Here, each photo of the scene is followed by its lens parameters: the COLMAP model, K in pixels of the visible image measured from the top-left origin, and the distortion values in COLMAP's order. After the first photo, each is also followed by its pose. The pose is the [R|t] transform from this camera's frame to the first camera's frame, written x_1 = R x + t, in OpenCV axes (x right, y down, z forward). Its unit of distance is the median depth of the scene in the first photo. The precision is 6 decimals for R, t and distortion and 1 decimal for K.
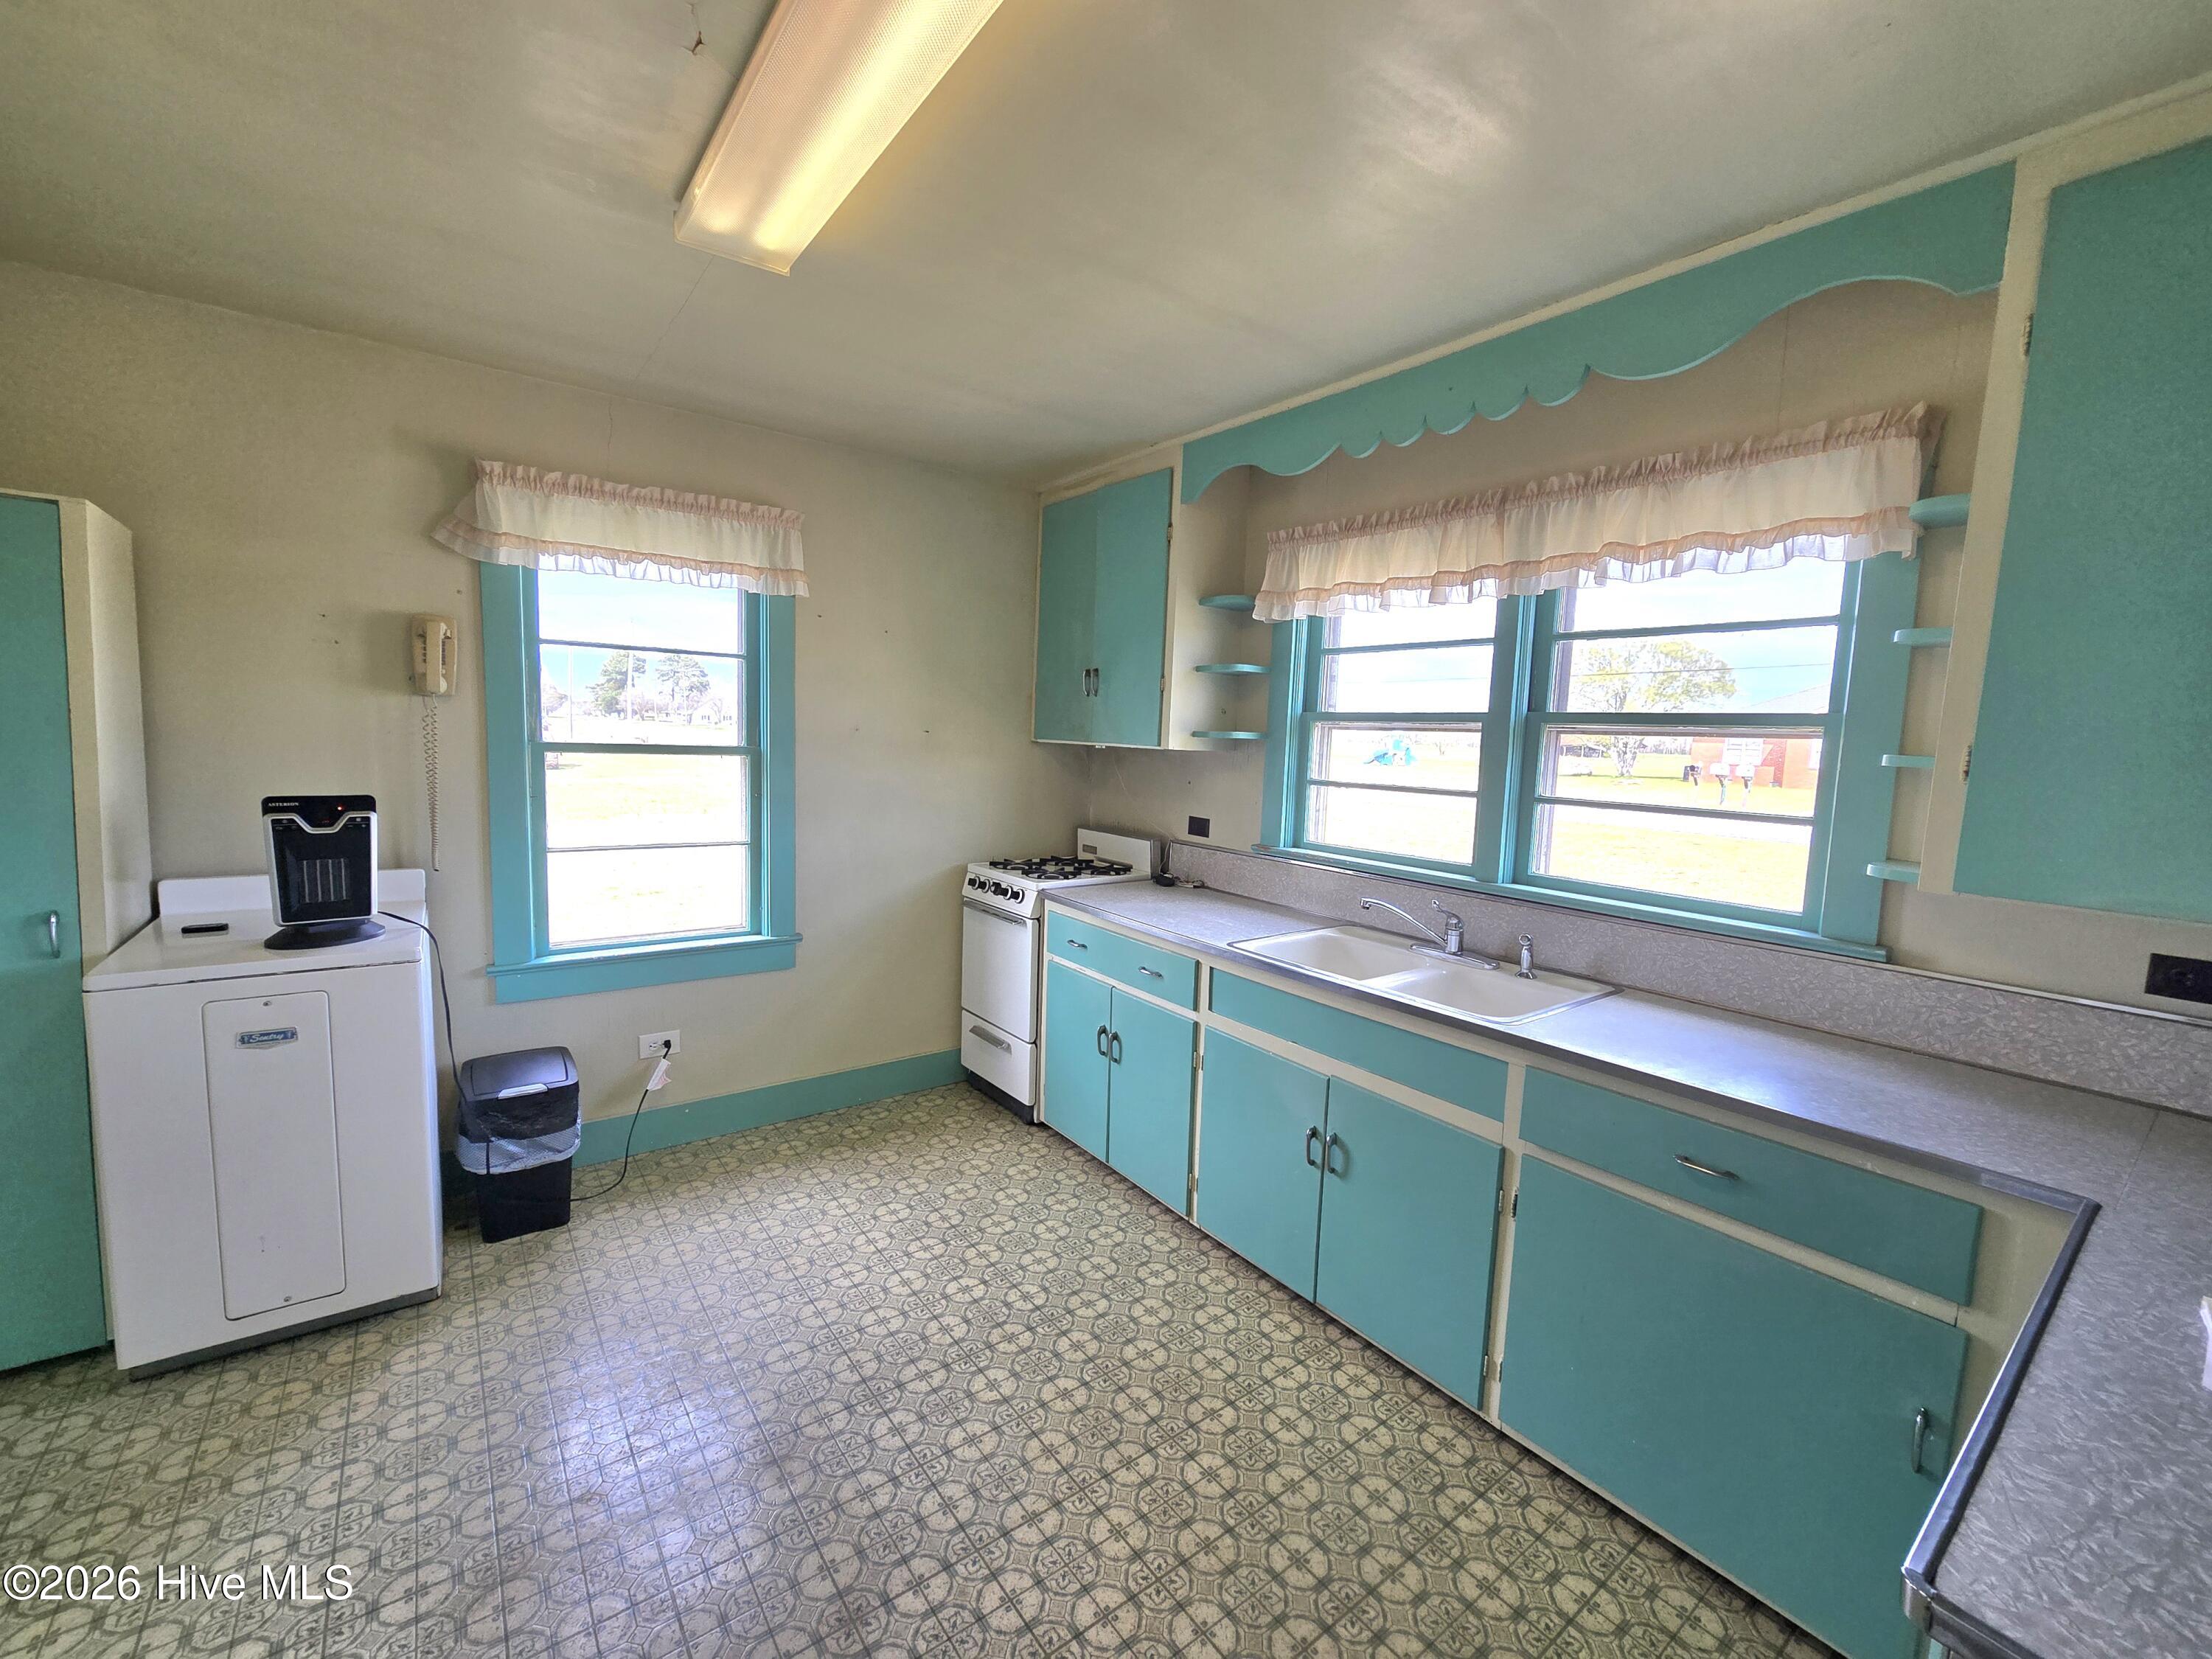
lens RADIAL K [[903.7, 0, 1099.4], [0, 903.7, 829.8], [0, 0, 1]] dist [0.001216, 0.000203]
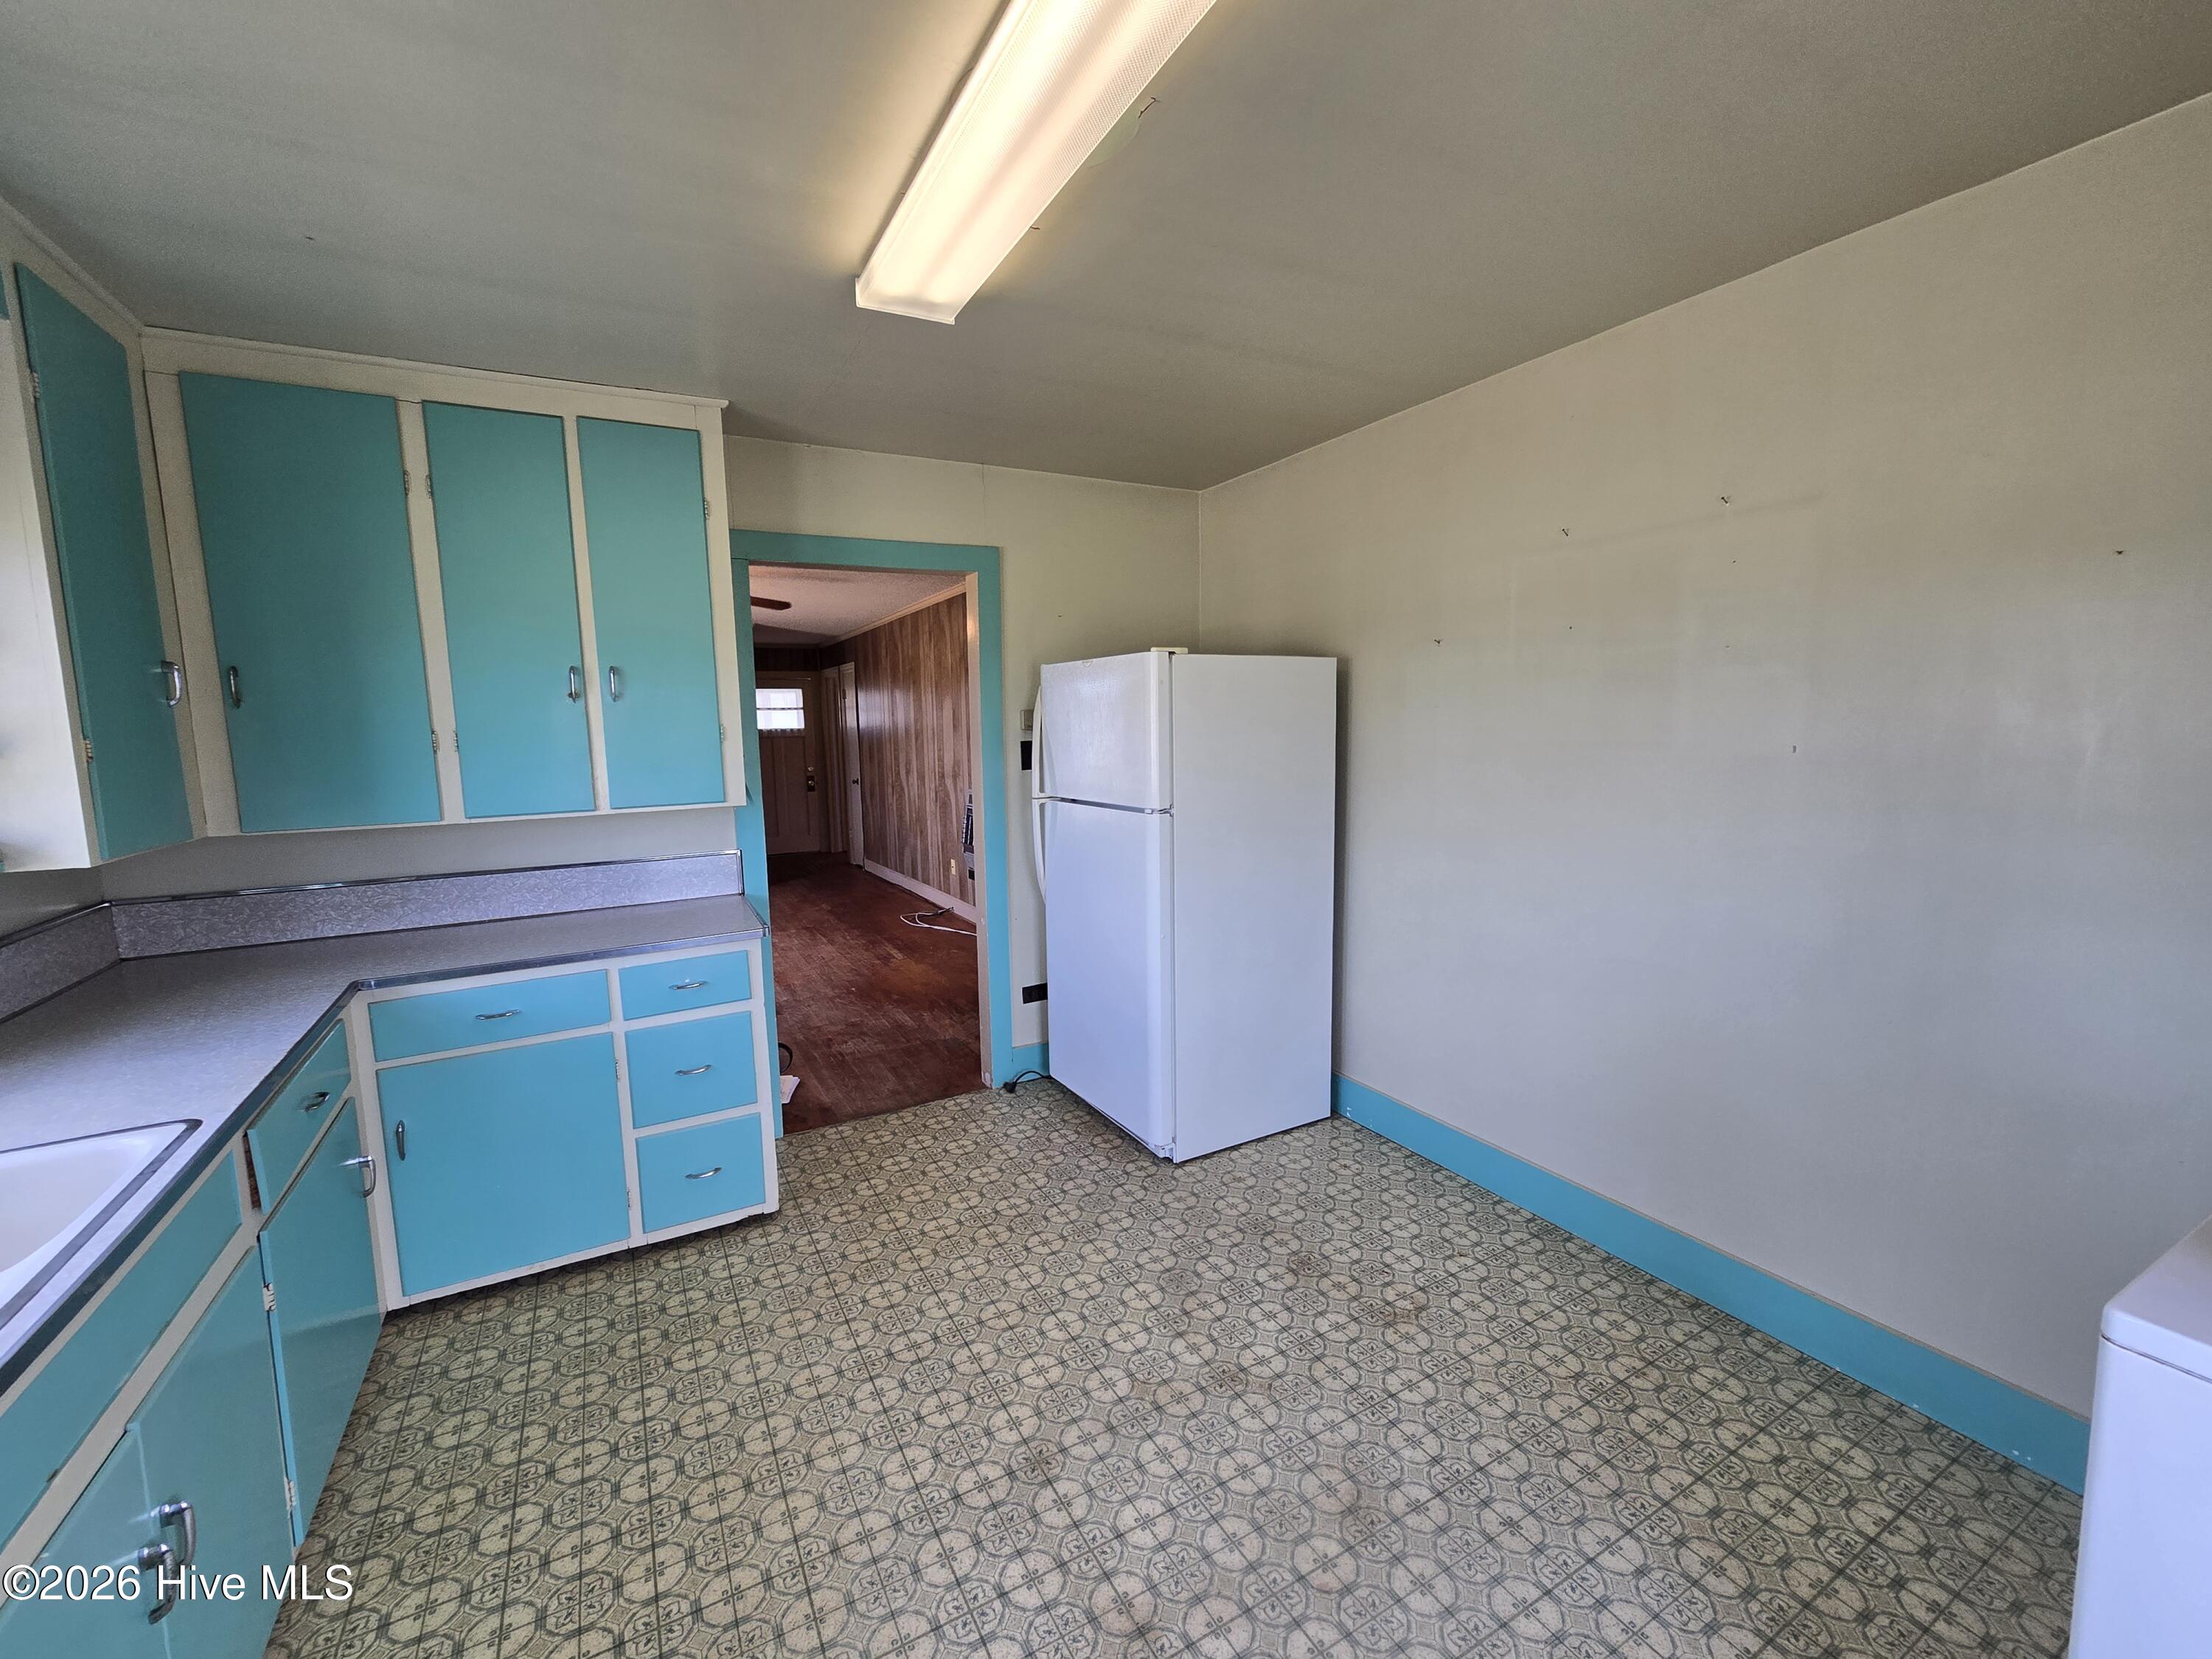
lens RADIAL K [[903.7, 0, 1098.8], [0, 903.7, 837.3], [0, 0, 1]] dist [0.001216, 0.000203]
pose [[-0.988922, -0.035101, 0.144225, -0.290209], [0.000975, 0.970081, 0.242780, -0.144148], [-0.148432, 0.240231, -0.959300, 1.134607]]
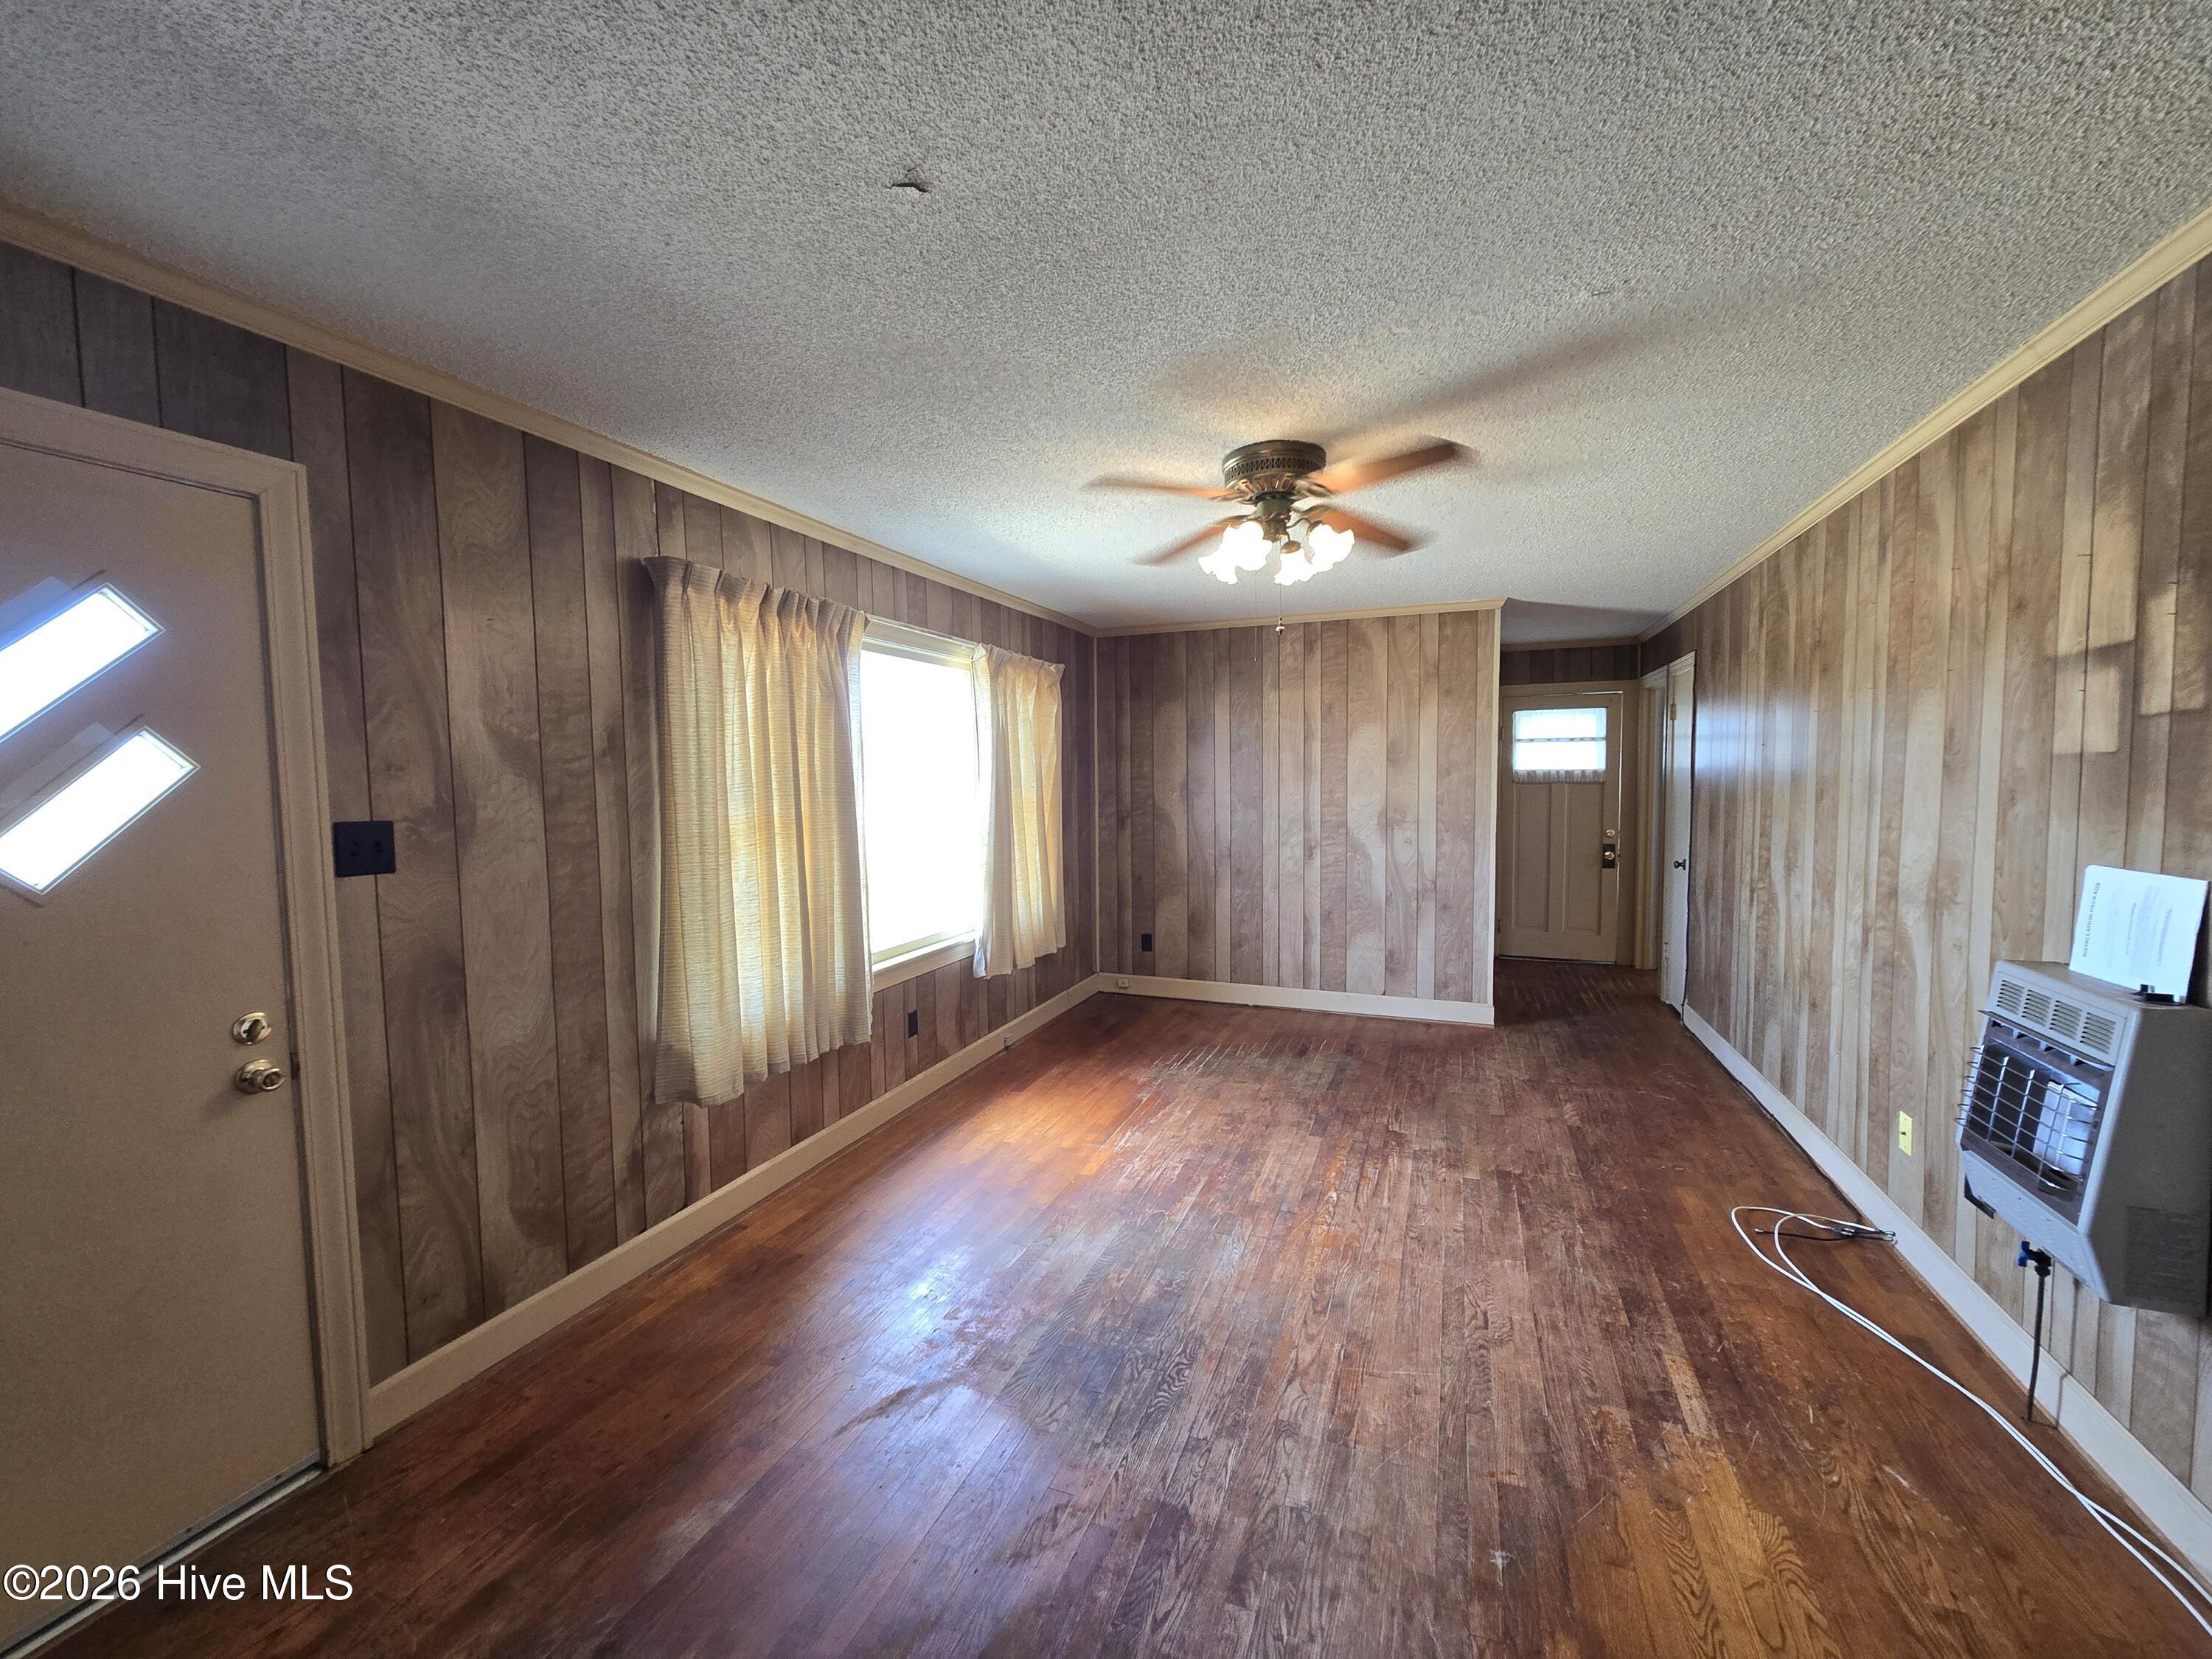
lens RADIAL K [[903.7, 0, 1095.3], [0, 903.7, 831.1], [0, 0, 1]] dist [0.001216, 0.000203]
pose [[-0.518349, -0.082168, 0.851213, 0.162216], [0.091872, 0.984262, 0.150957, 0.014479], [-0.850220, 0.156451, -0.502642, -0.135700]]
